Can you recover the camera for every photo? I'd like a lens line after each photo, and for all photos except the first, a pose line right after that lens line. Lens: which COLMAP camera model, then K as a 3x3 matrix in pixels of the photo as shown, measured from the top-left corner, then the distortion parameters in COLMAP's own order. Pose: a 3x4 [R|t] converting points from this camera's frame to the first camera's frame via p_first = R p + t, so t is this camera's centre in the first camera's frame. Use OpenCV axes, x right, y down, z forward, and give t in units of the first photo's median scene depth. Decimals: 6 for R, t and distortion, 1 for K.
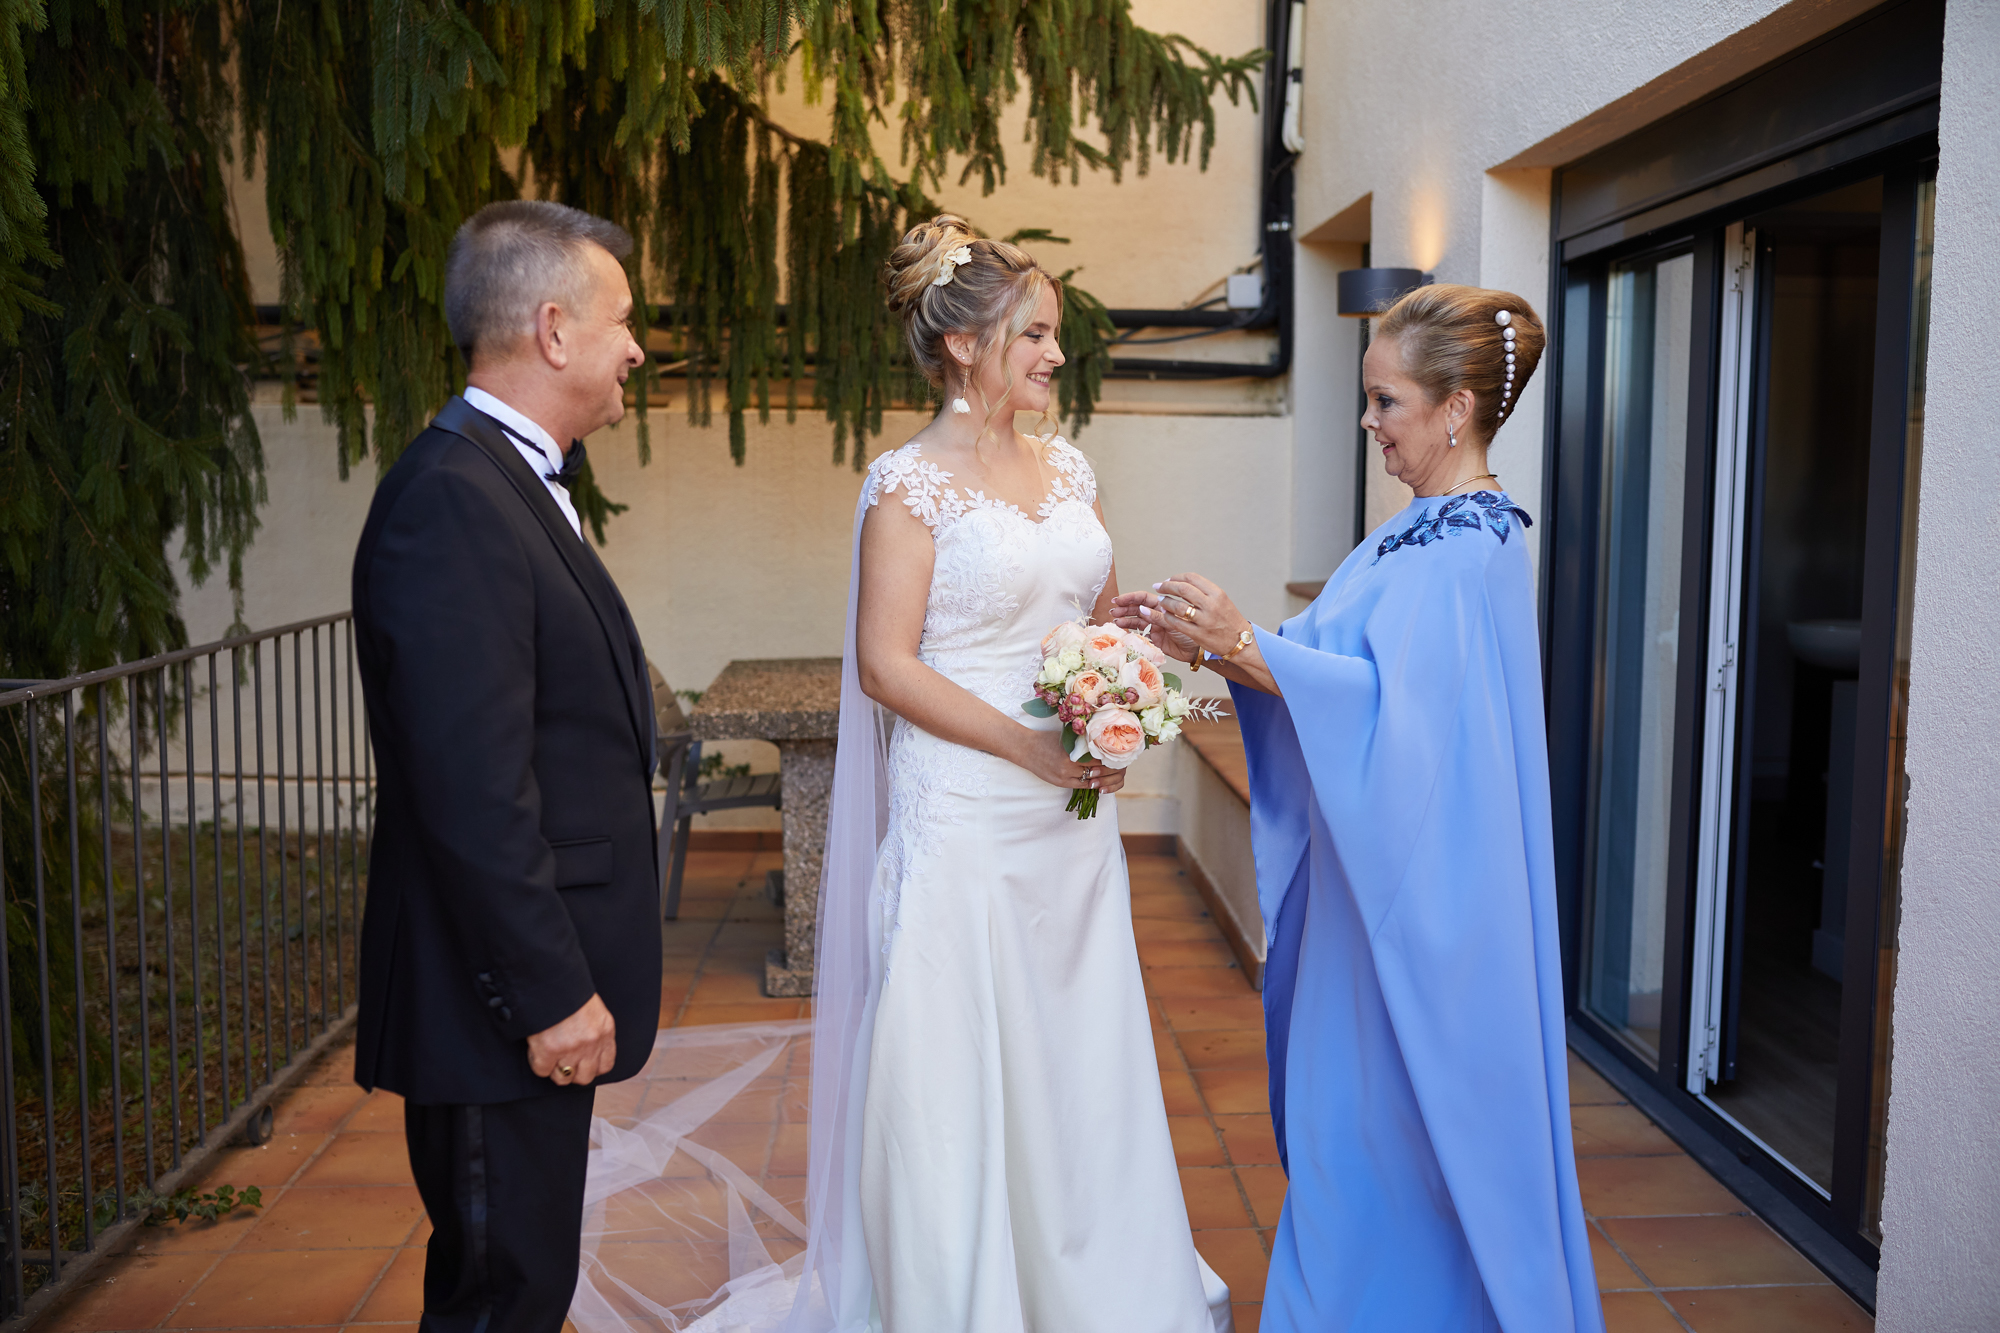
lens RADIAL K [[1903.5, 0, 1013.6], [0, 1903.5, 636.4], [0, 0, 1]] dist [-0.026714, 0.000000]
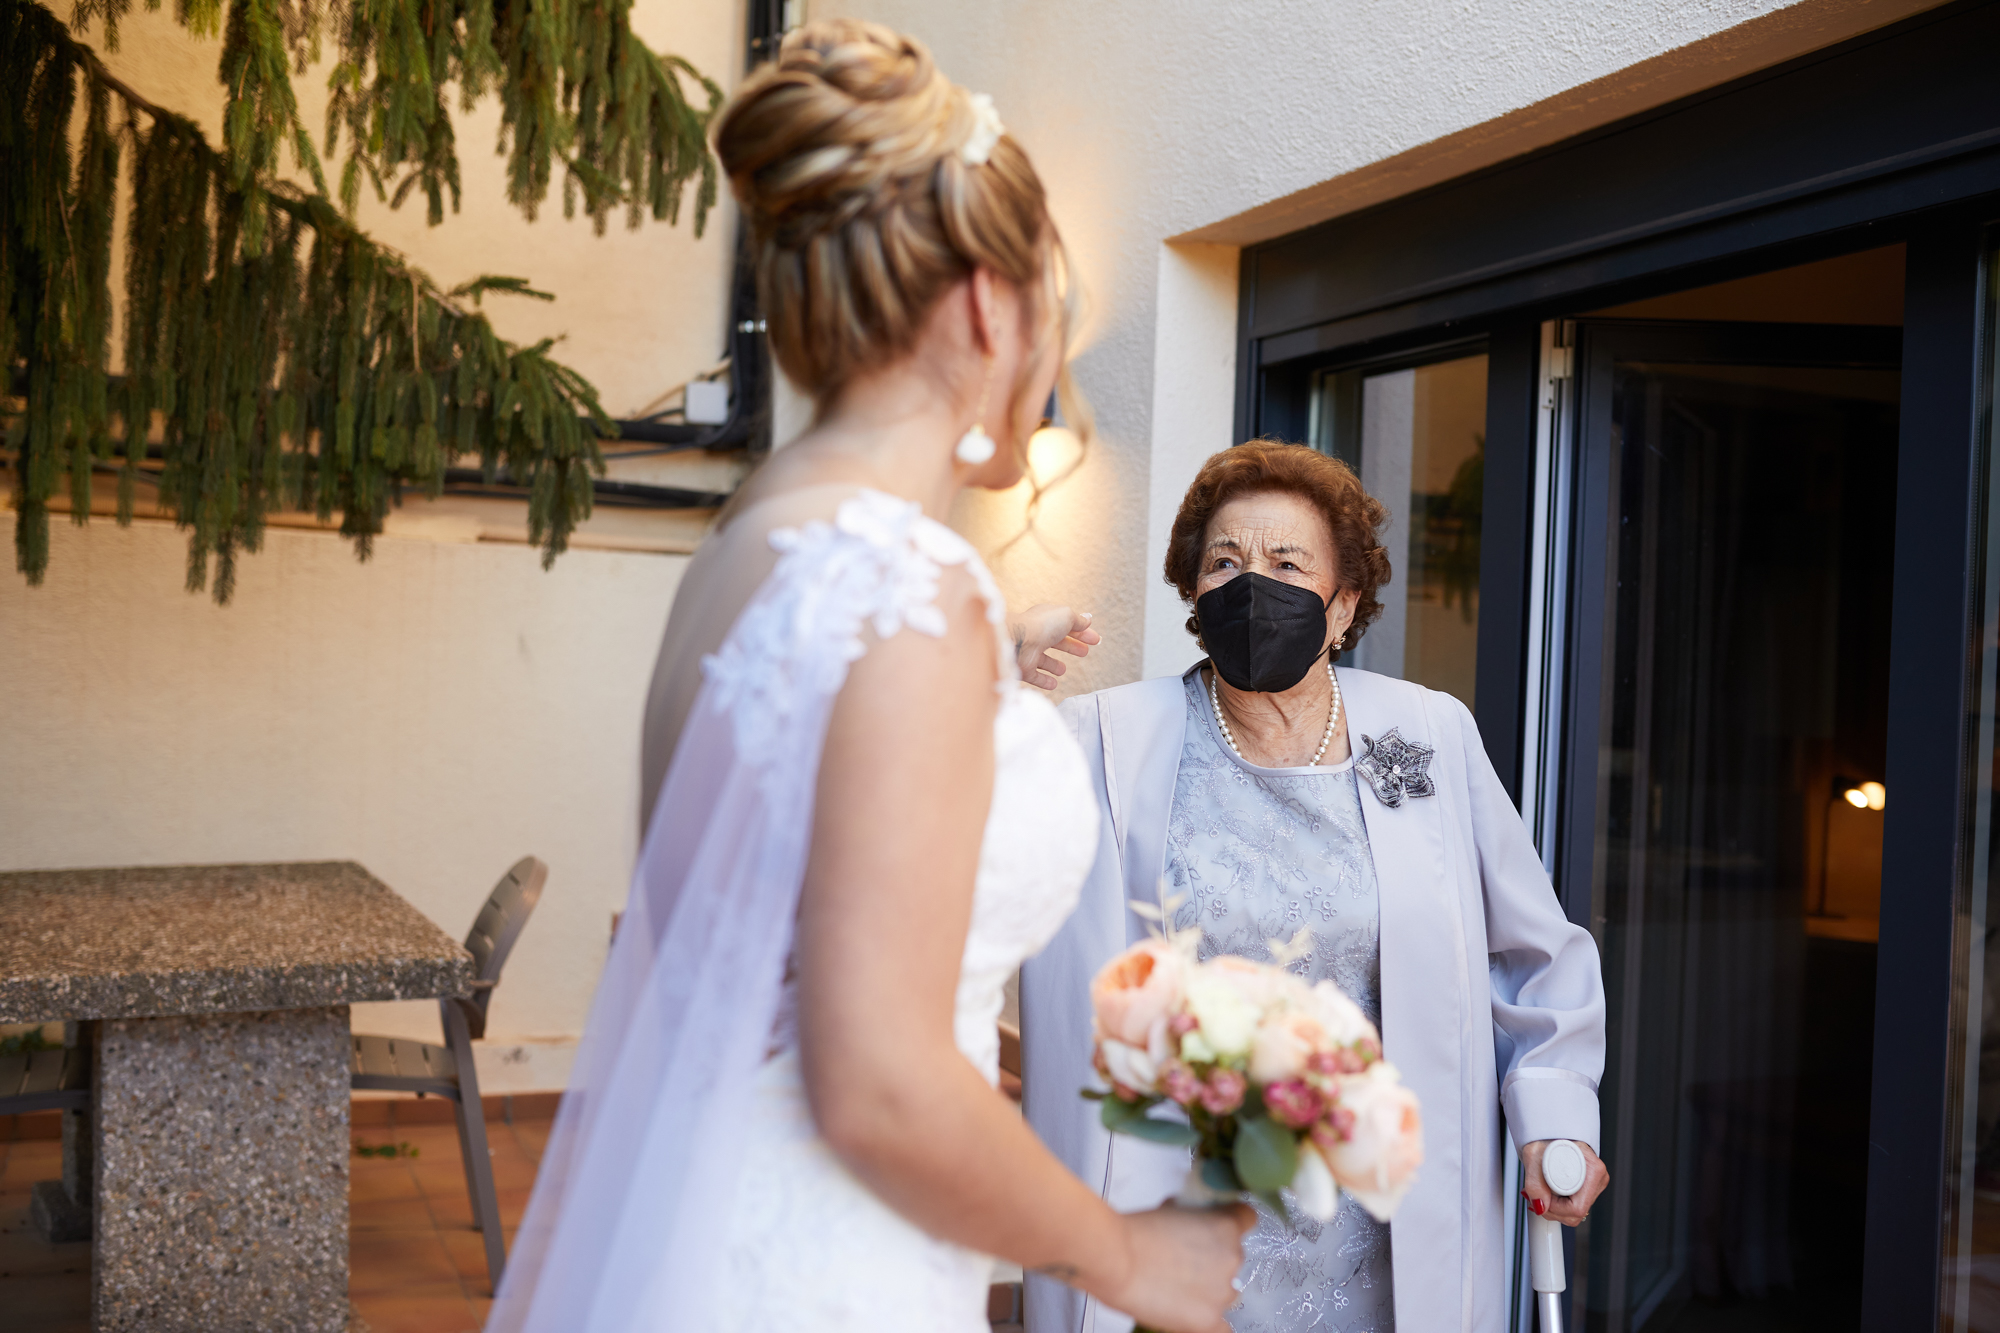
lens RADIAL K [[1903.5, 0, 1017.4], [0, 1903.5, 660.0], [0, 0, 1]] dist [-0.026714, 0.000000]
pose [[0.927177, 0.030023, 0.373419, -0.074564], [-0.002861, 0.997322, -0.073083, -0.018124], [-0.374613, 0.066692, 0.924779, 0.281082]]
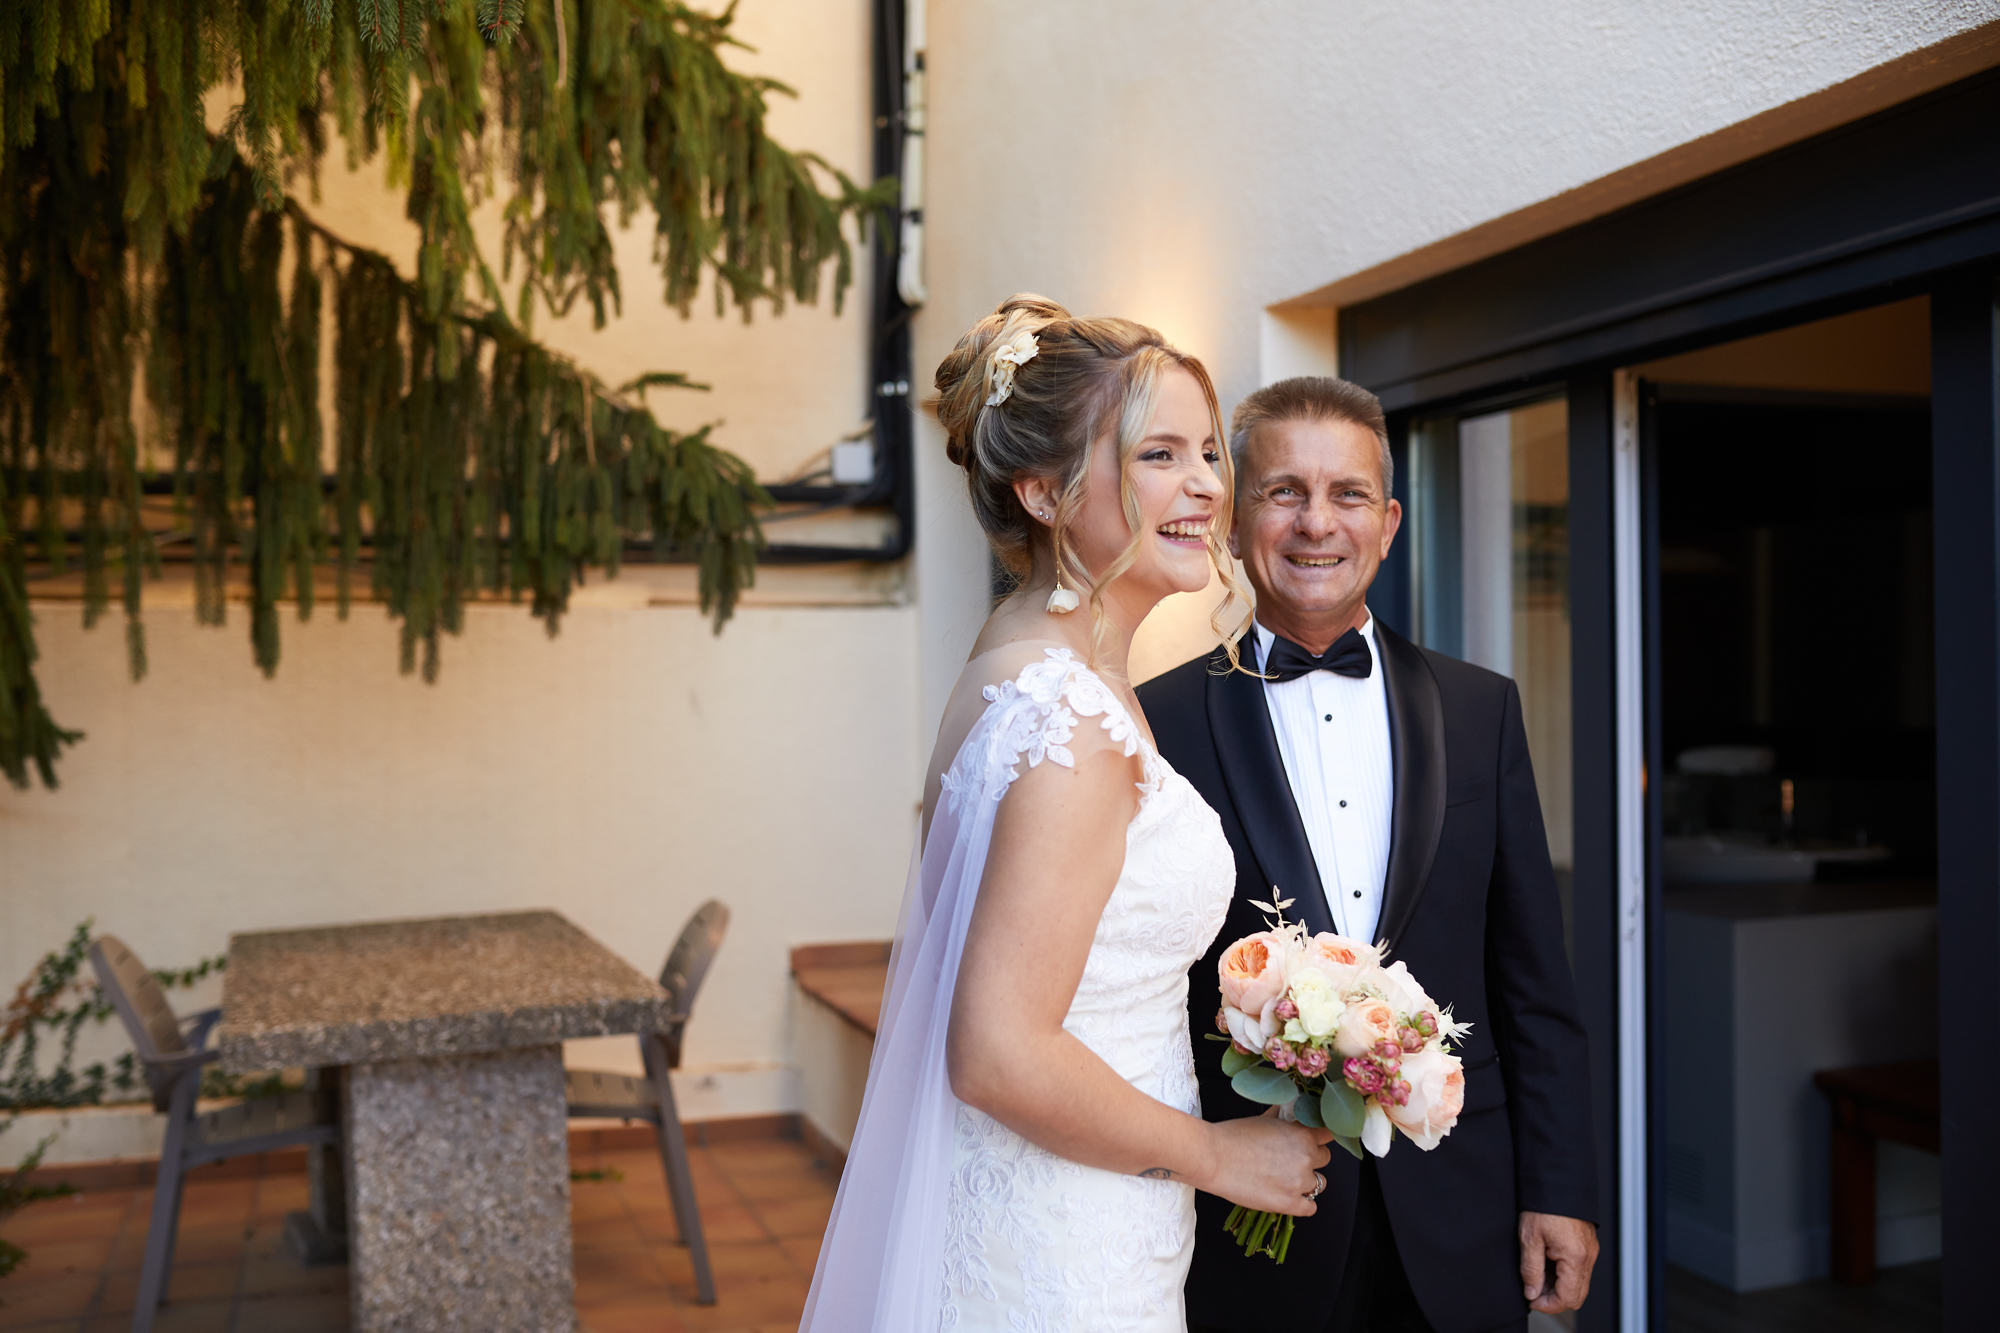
lens RADIAL K [[1903.5, 0, 1021.3], [0, 1903.5, 660.2], [0, 0, 1]] dist [-0.026714, 0.000000]
pose [[0.954099, -0.015685, 0.299082, -0.087918], [0.042010, 0.995763, -0.081794, -0.025390], [-0.296532, 0.090604, 0.950715, 0.223115]]
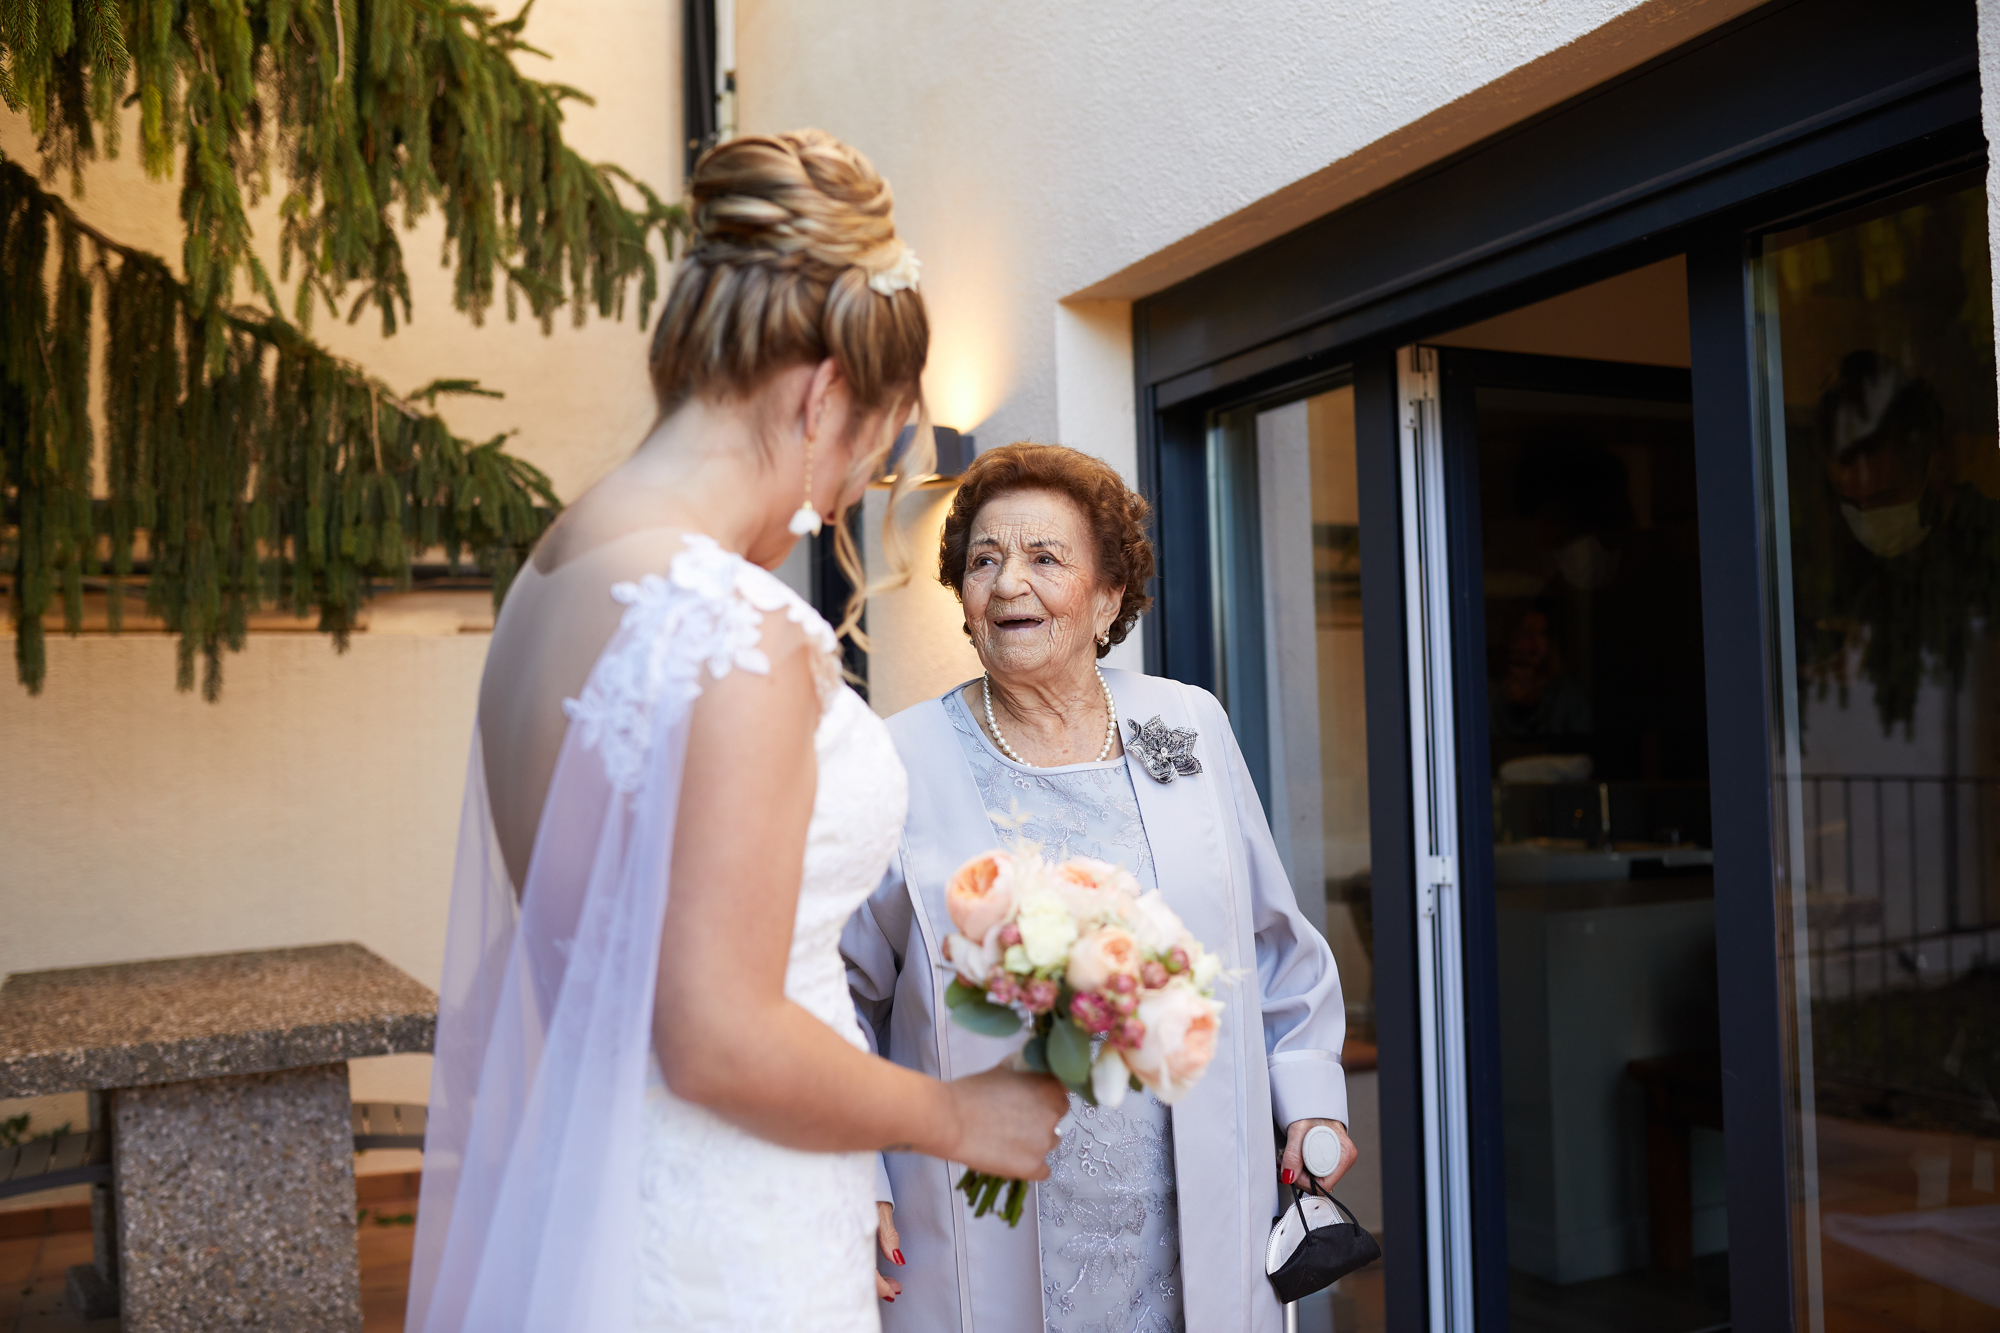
lens RADIAL K [[1903.5, 0, 1015.2], [0, 1903.5, 658.6], [0, 0, 1]] dist [-0.026714, 0.000000]
pose [[0.930332, -0.022637, 0.366018, -0.064065], [0.067654, 0.991556, -0.110635, -0.001261], [-0.360423, 0.127690, 0.924008, 0.227684]]
